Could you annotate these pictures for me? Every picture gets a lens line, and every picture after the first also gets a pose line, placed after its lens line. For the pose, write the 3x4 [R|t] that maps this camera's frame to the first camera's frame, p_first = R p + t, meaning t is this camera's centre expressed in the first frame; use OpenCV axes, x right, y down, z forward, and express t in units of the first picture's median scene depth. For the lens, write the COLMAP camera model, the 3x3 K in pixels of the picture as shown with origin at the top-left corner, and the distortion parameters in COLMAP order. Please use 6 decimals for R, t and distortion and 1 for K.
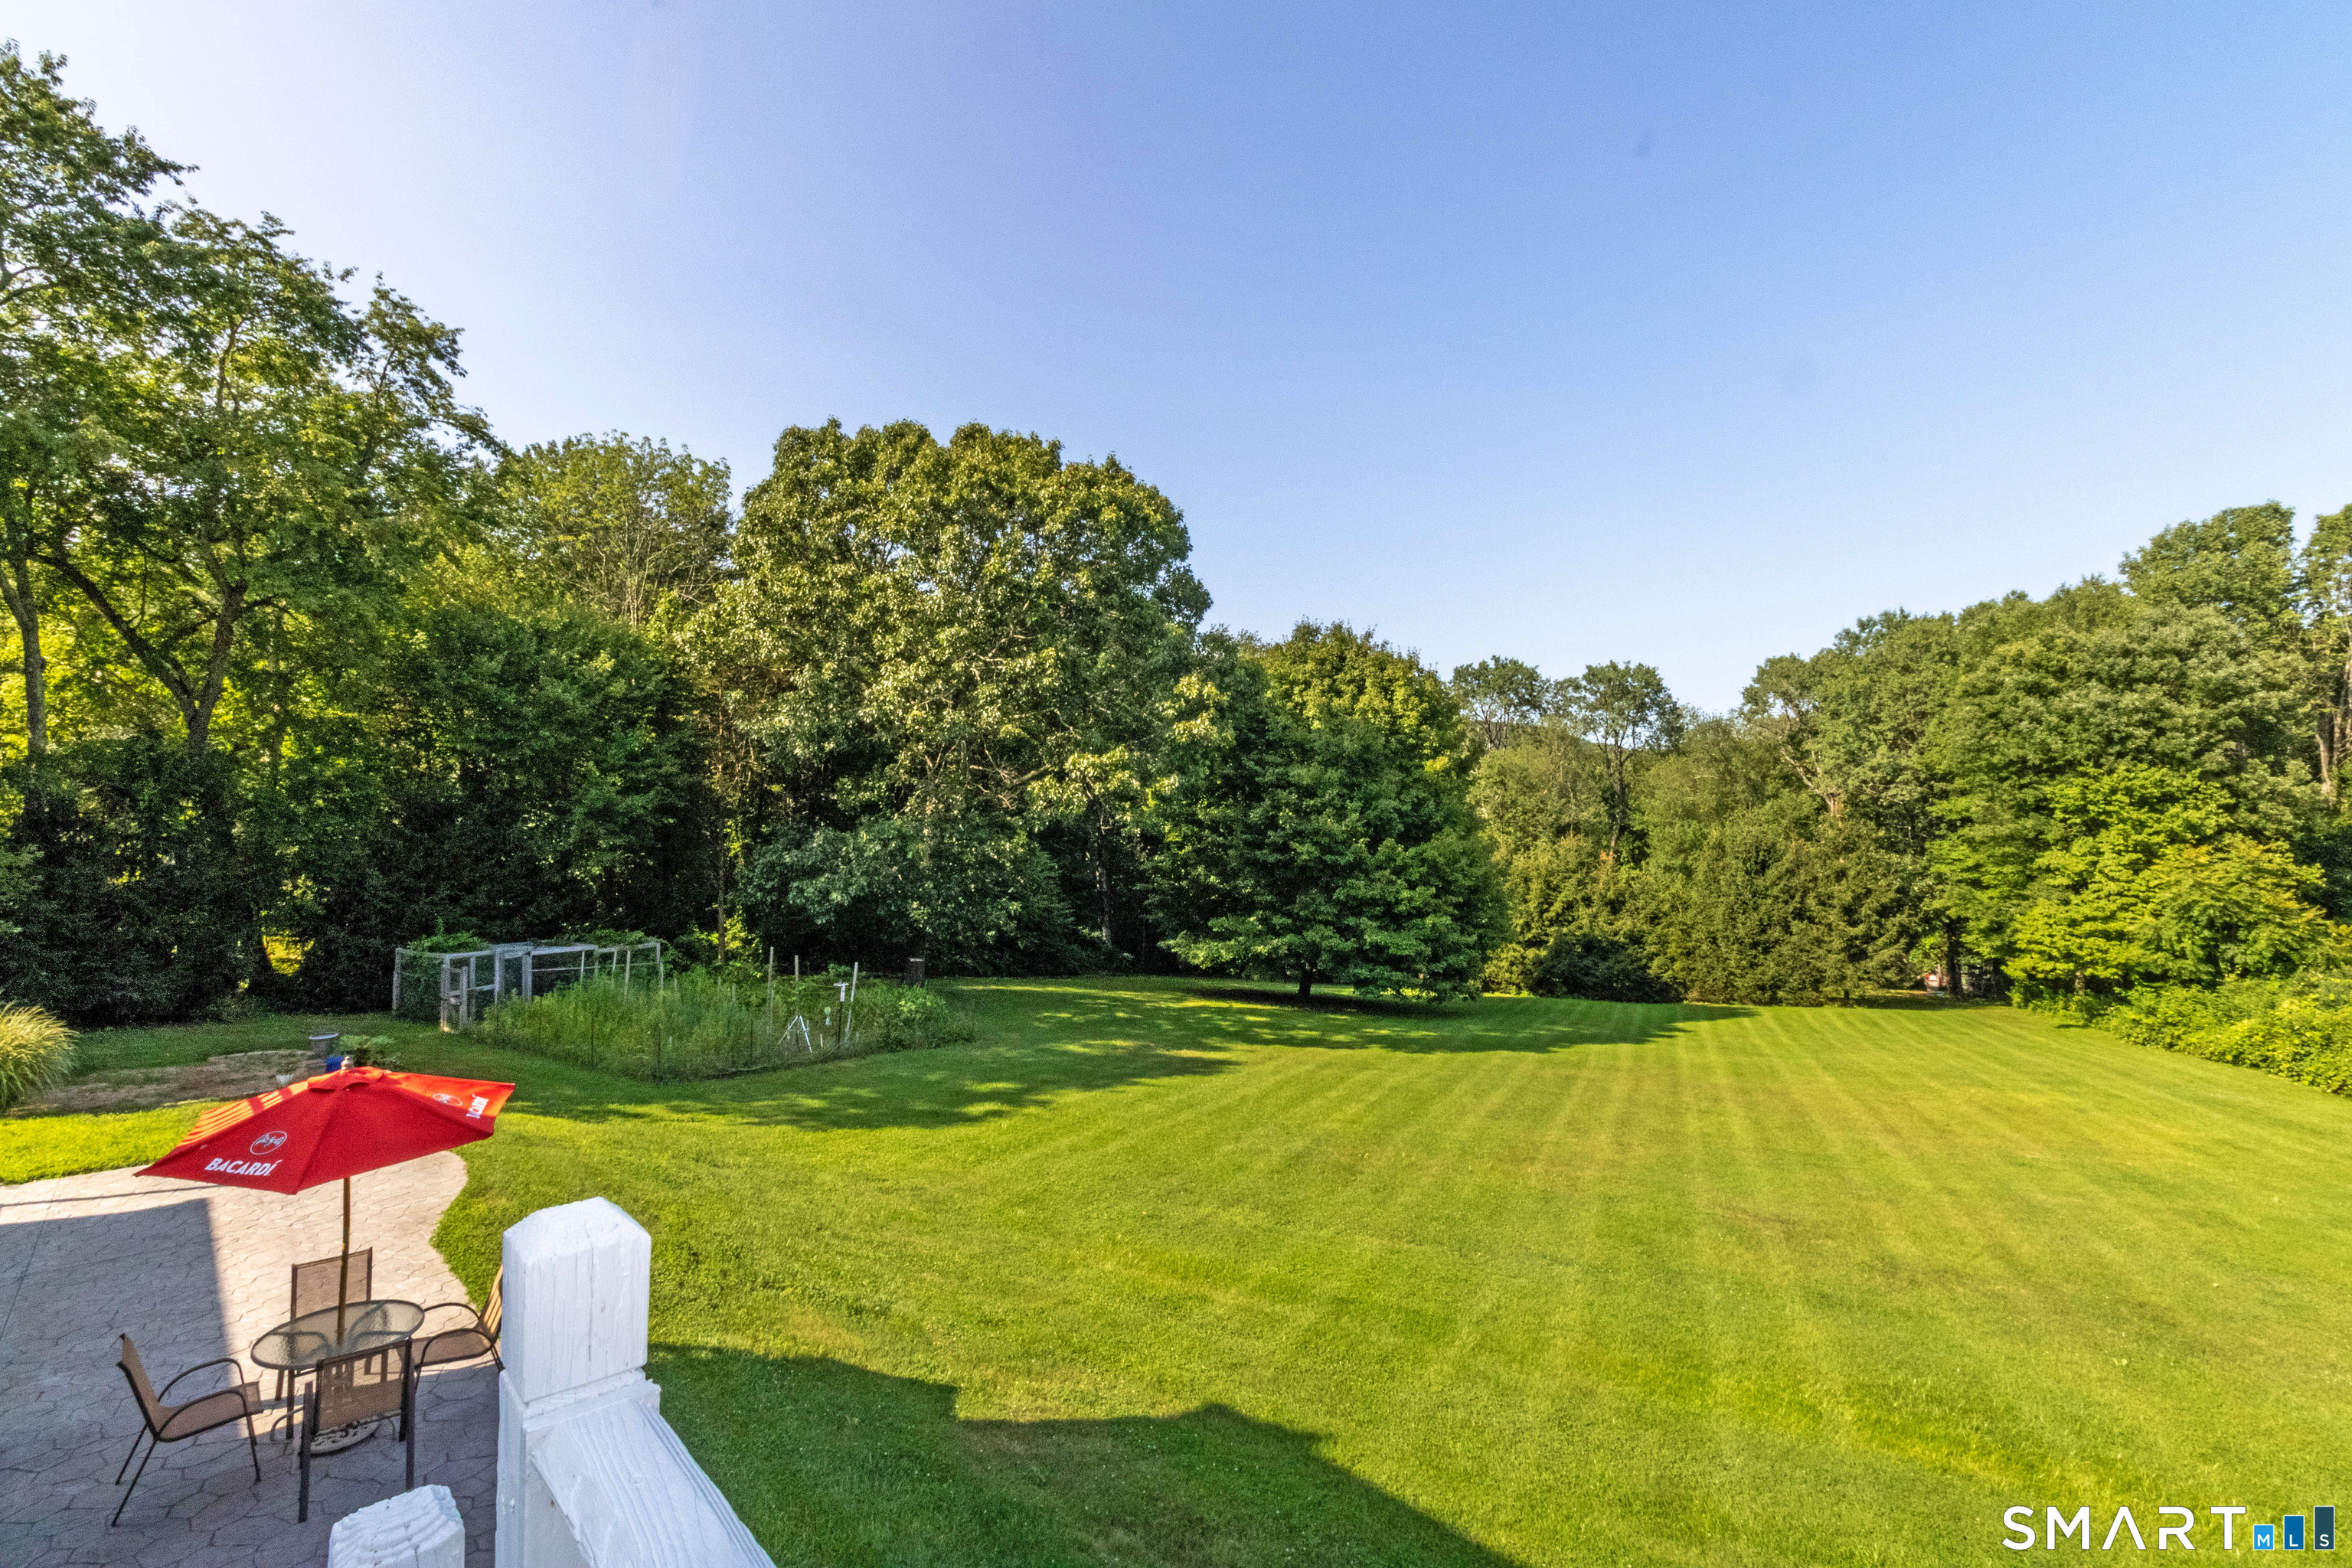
lens RADIAL K [[1118.7, 0, 1200.6], [0, 1118.7, 780.1], [0, 0, 1]] dist [0.015571, -0.001416]
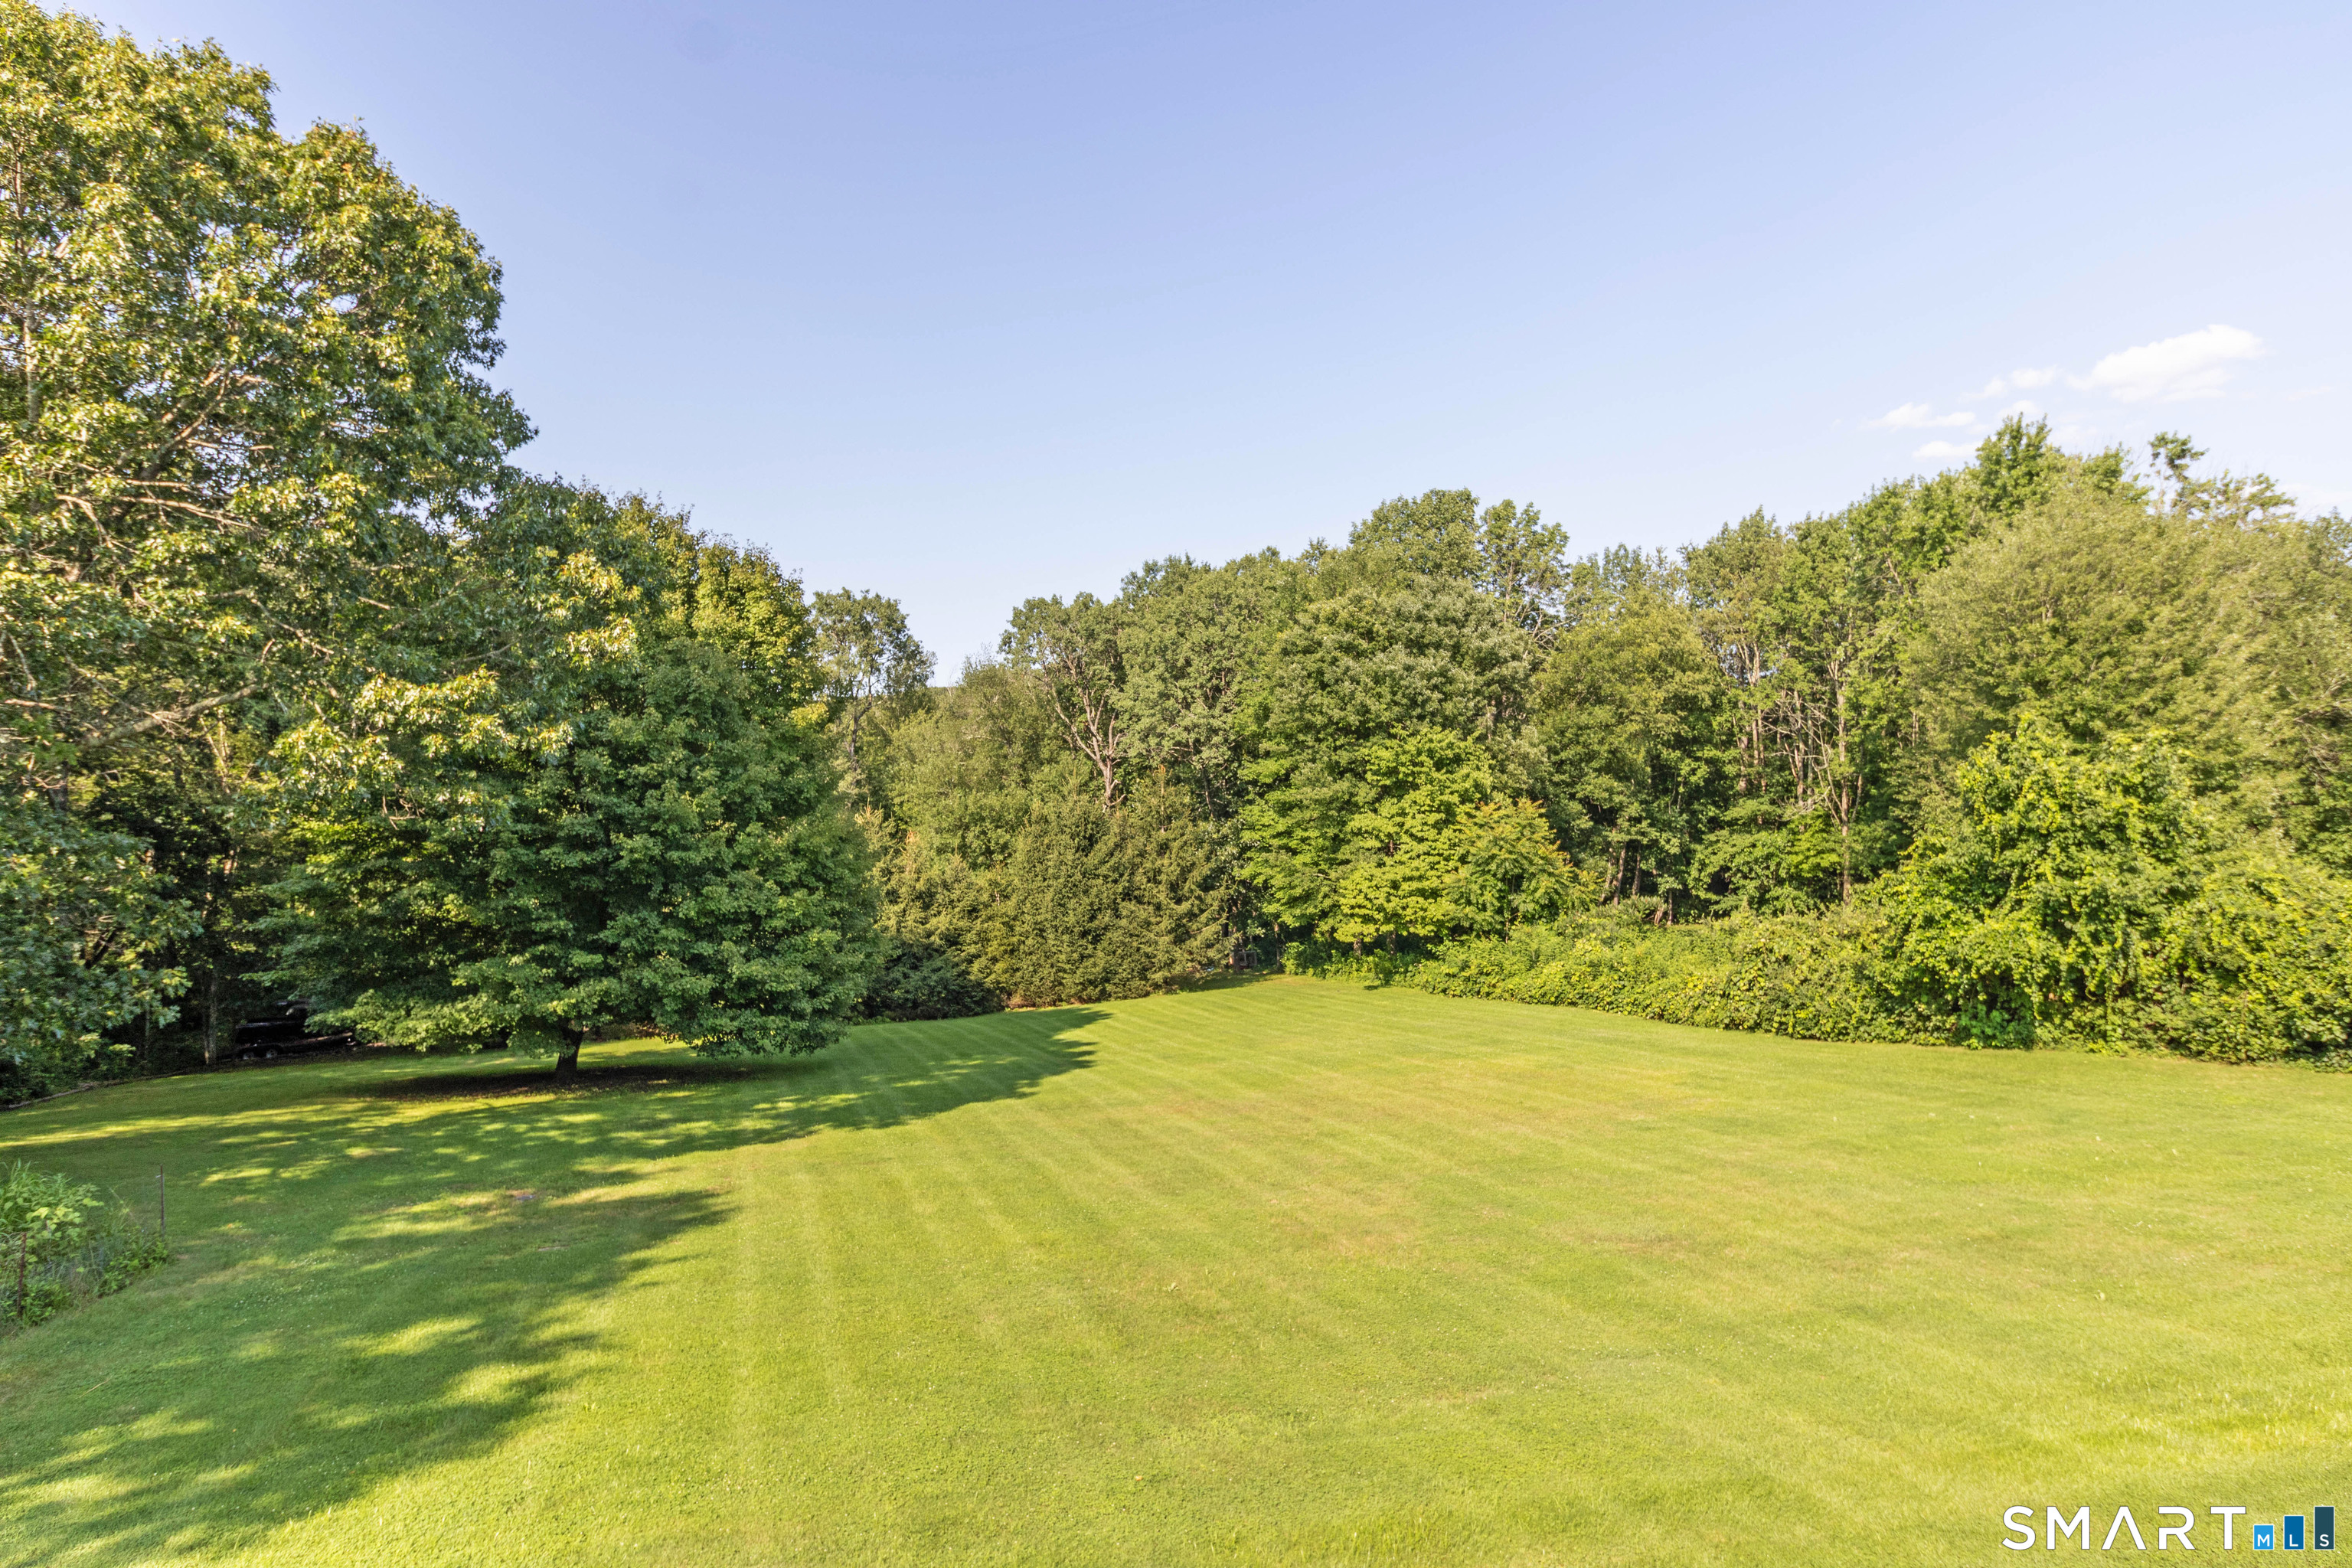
lens RADIAL K [[1416.6, 0, 1209.7], [0, 1416.6, 776.6], [0, 0, 1]] dist [-0.002552, -0.000336]
pose [[0.749107, -0.010629, 0.662364, -0.178363], [-0.005223, 0.999745, 0.021950, 0.003814], [-0.662428, -0.019902, 0.748861, 0.160745]]
